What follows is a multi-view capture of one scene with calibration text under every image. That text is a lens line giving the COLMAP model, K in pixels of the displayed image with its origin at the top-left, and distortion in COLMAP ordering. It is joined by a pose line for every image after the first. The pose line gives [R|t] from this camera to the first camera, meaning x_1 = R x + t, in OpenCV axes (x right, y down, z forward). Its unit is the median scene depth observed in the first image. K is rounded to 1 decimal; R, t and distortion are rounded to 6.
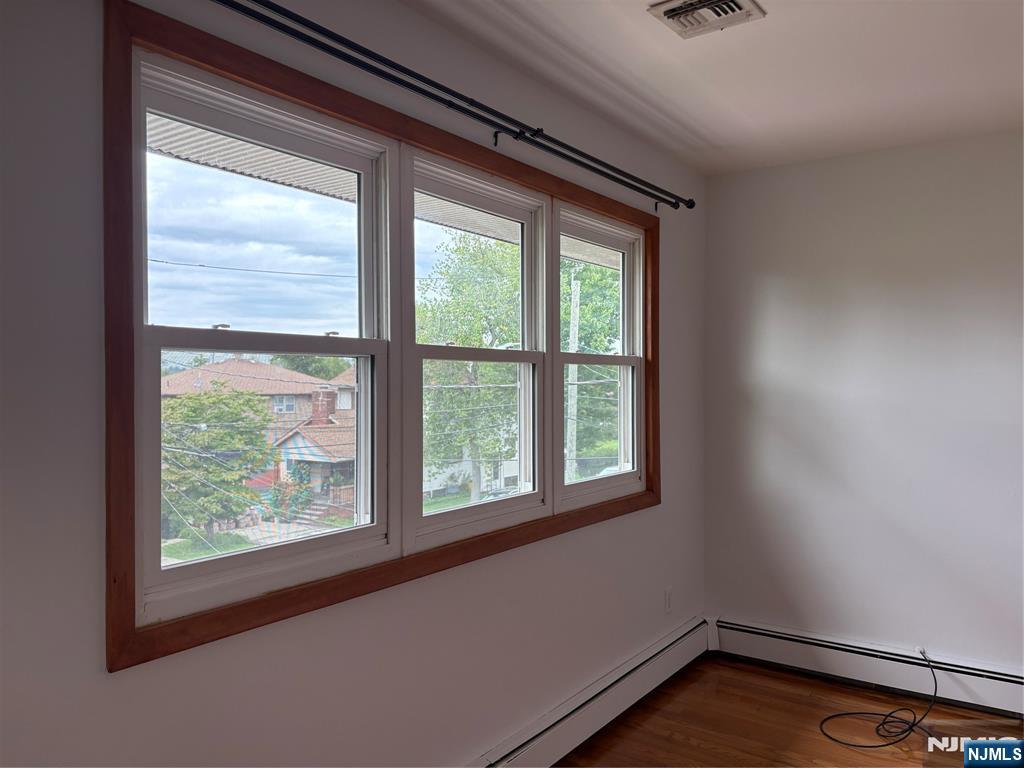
lens RADIAL K [[777.1, 0, 516.7], [0, 777.1, 393.6], [0, 0, 1]] dist [0.036417, -0.008350]
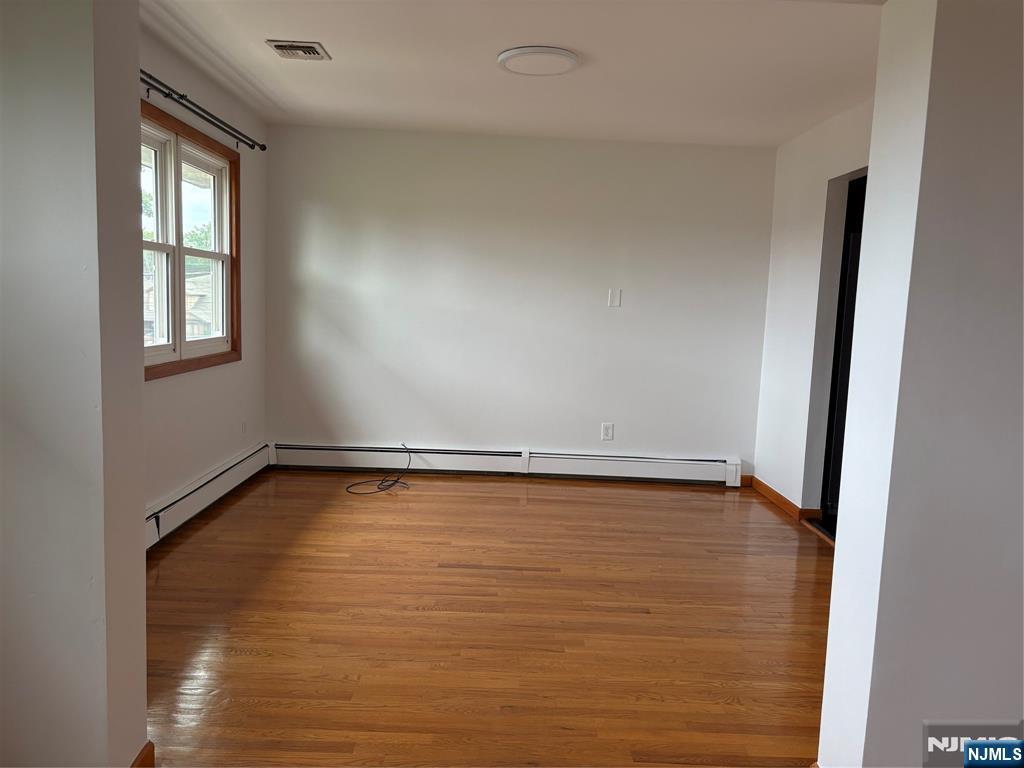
lens RADIAL K [[777.1, 0, 517.9], [0, 777.1, 388.1], [0, 0, 1]] dist [0.036417, -0.008350]
pose [[0.807552, -0.030813, 0.588991, -0.274902], [-0.033531, 0.994621, 0.098008, 0.039666], [-0.588842, -0.098896, 0.802175, -0.491962]]
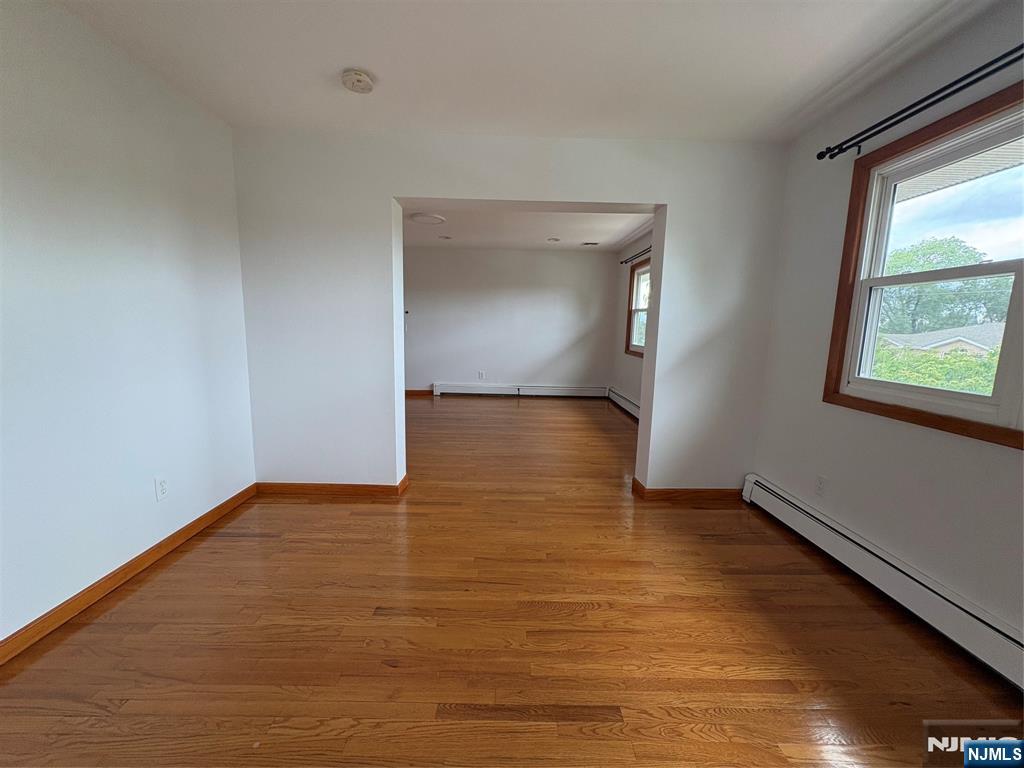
lens RADIAL K [[411.1, 0, 514.5], [0, 411.1, 383.1], [0, 0, 1]] dist [0.006664, 0.000164]
pose [[-0.811971, 0.065702, -0.579989, 0.626188], [-0.029218, 0.987824, 0.152807, 0.038236], [0.582966, 0.141020, -0.800165, 0.730695]]
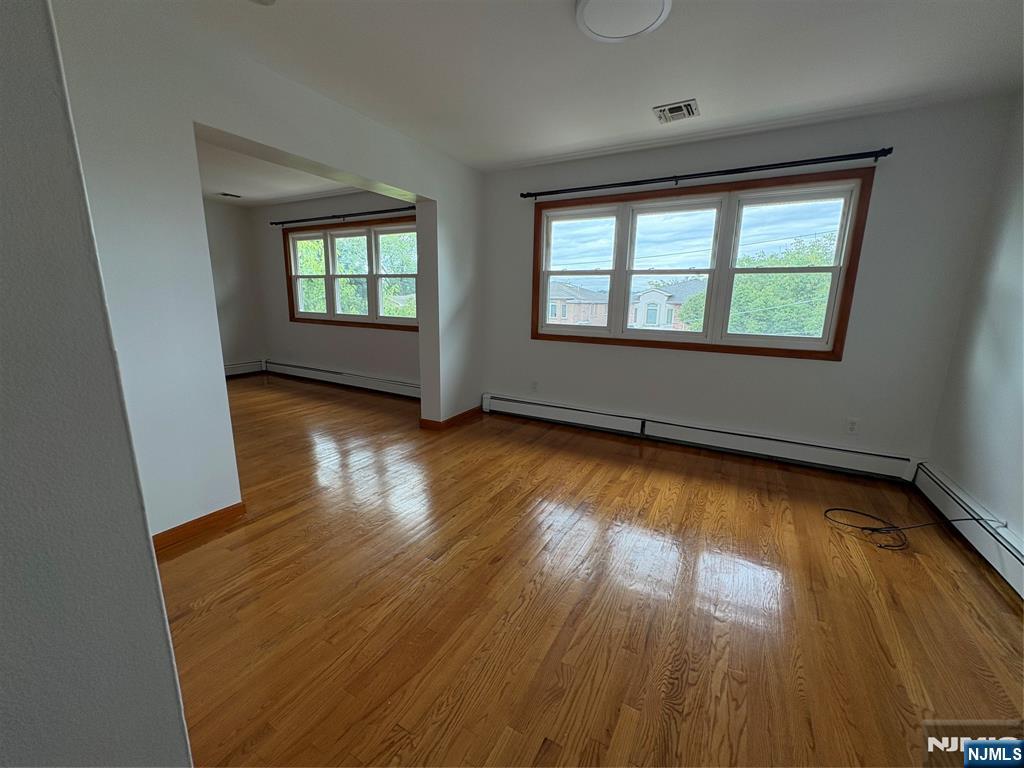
lens RADIAL K [[411.1, 0, 509.5], [0, 411.1, 384.8], [0, 0, 1]] dist [0.006664, 0.000164]
pose [[0.099655, 0.210806, -0.972435, 1.045382], [-0.032231, 0.977471, 0.208595, 0.038588], [0.994500, 0.010555, 0.104204, 0.266463]]
